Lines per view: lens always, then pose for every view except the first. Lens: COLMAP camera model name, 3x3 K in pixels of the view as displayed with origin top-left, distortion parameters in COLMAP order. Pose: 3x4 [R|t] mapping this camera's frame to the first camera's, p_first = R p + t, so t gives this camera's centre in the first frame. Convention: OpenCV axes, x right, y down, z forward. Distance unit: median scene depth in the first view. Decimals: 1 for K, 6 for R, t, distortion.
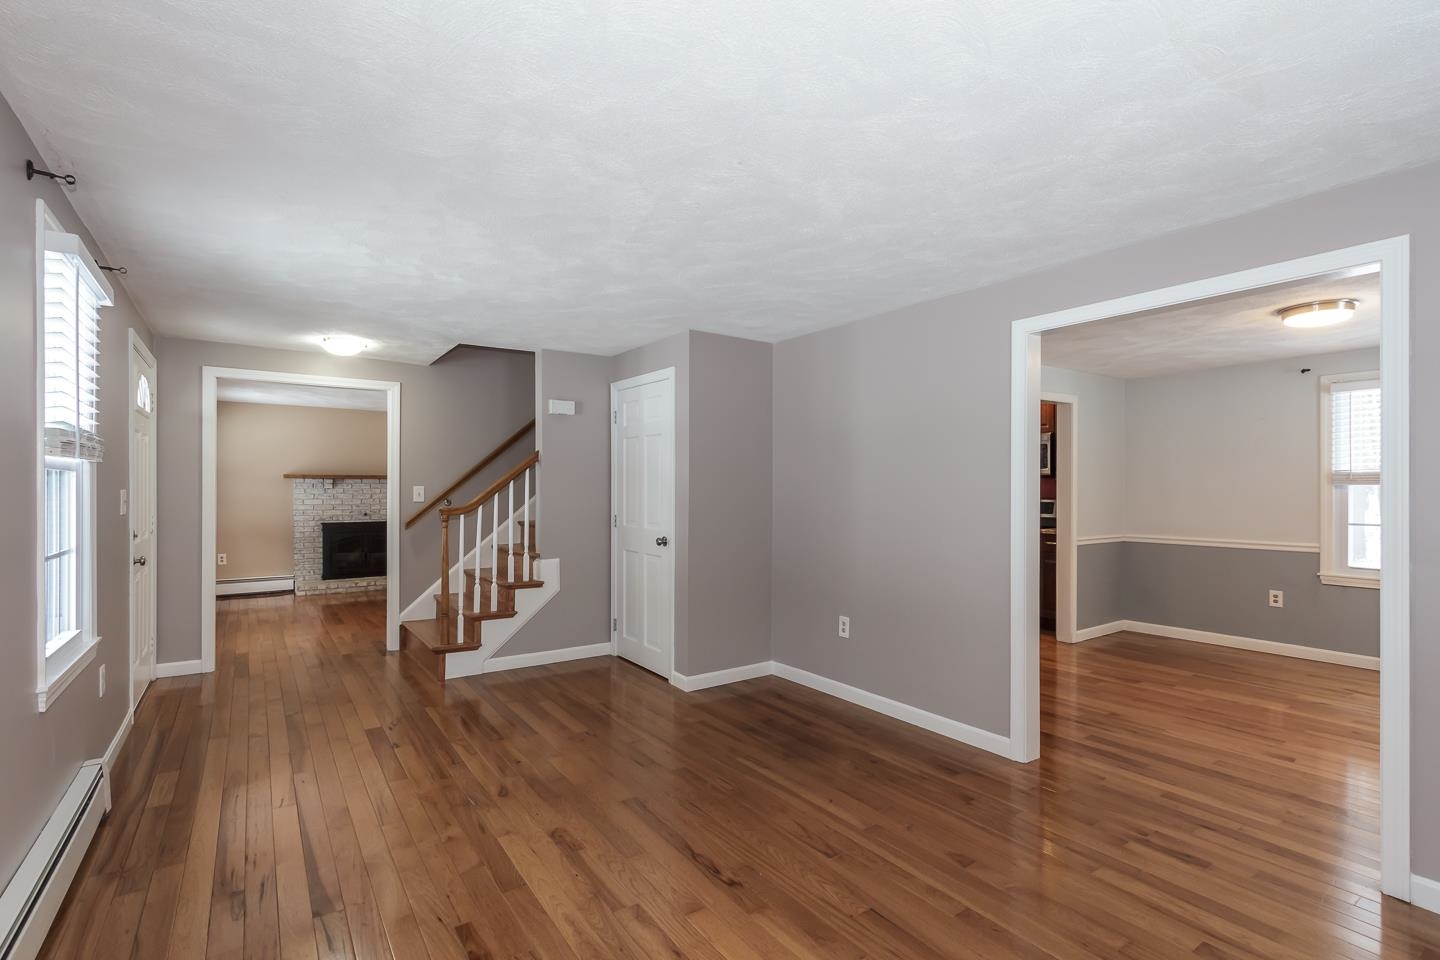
lens RADIAL K [[675.7, 0, 712.9], [0, 675.7, 491.6], [0, 0, 1]] dist [0.009566, 0.000430]
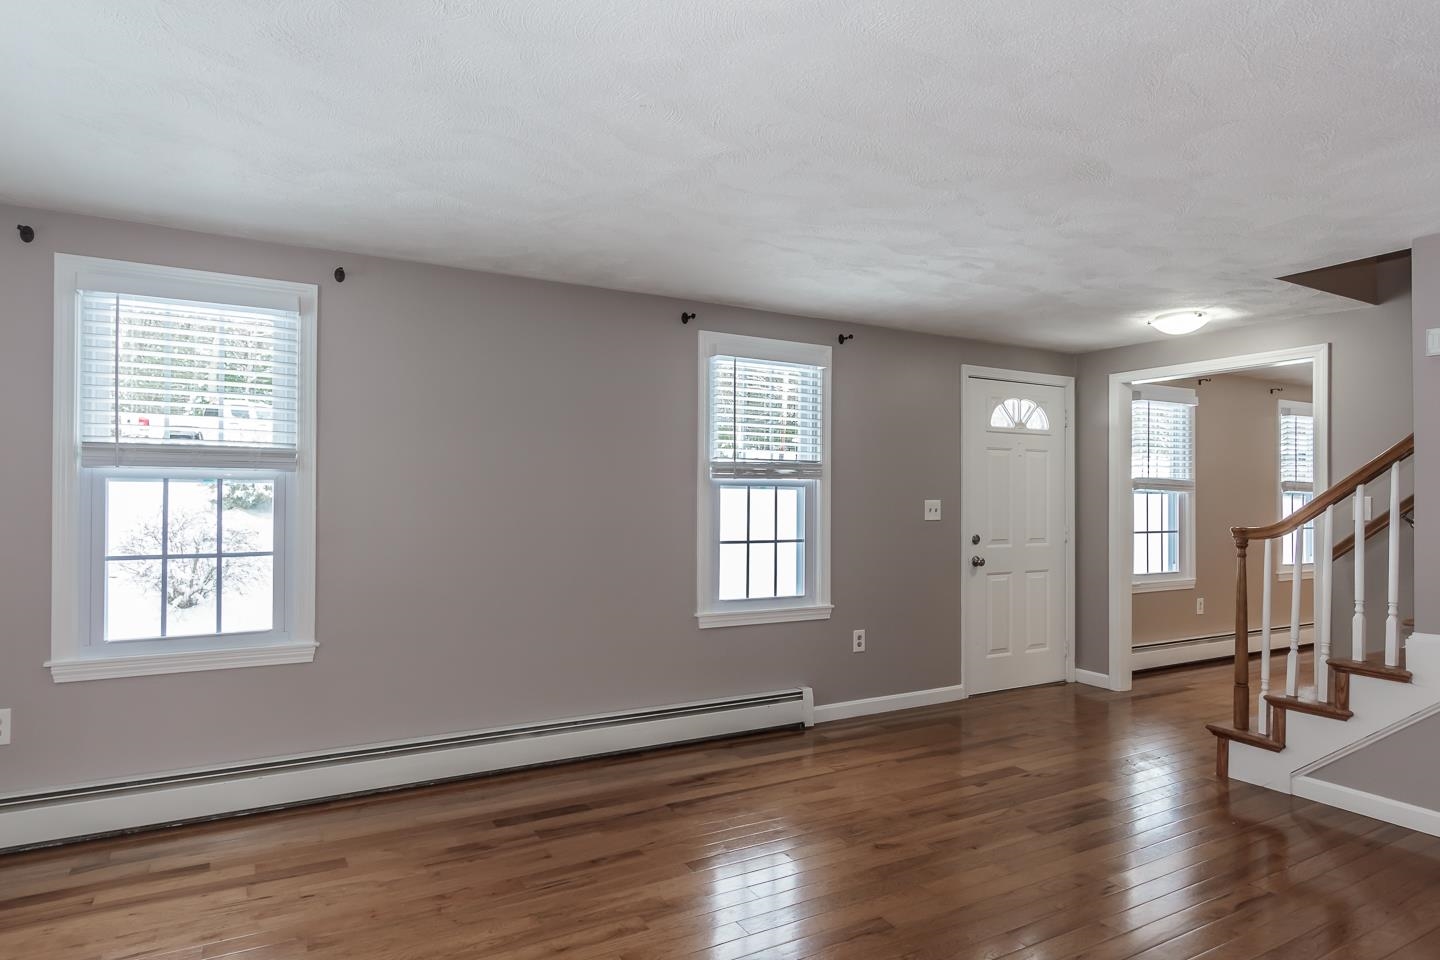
lens RADIAL K [[810.3, 0, 712.8], [0, 810.3, 497.5], [0, 0, 1]] dist [0.003034, 0.000499]
pose [[-0.084330, -0.002870, -0.996434, 0.461870], [-0.007246, 0.999971, -0.002267, -0.000991], [0.996412, 0.007029, -0.084348, 0.533211]]
